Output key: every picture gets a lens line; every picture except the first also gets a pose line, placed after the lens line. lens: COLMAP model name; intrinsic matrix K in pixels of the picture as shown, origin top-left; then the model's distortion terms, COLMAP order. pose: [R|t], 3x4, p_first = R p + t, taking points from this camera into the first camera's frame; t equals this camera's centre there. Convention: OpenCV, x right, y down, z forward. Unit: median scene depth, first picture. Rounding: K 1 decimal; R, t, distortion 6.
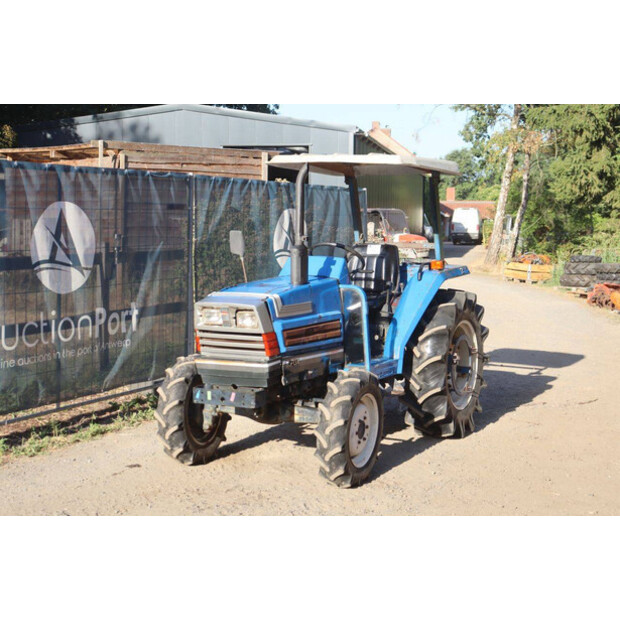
lens RADIAL K [[900.1, 0, 310.0], [0, 900.1, 310.0], [0, 0, 1]] dist [0.069827, 0.124453]
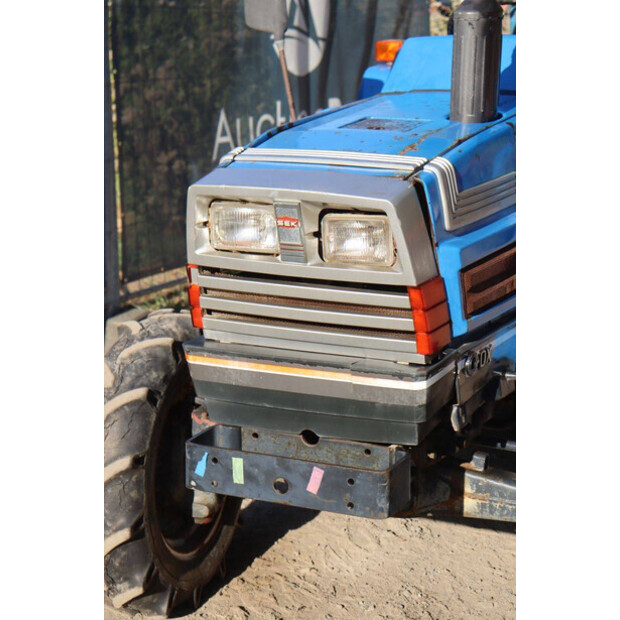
lens RADIAL K [[1366.2, 0, 310.0], [0, 1366.2, 310.0], [0, 0, 1]] dist [0.351994, 0.364789]
pose [[0.999114, -0.008719, 0.041161, -0.105062], [0.003204, 0.991221, 0.132175, -0.028415], [-0.041952, -0.131926, 0.990371, 0.510208]]
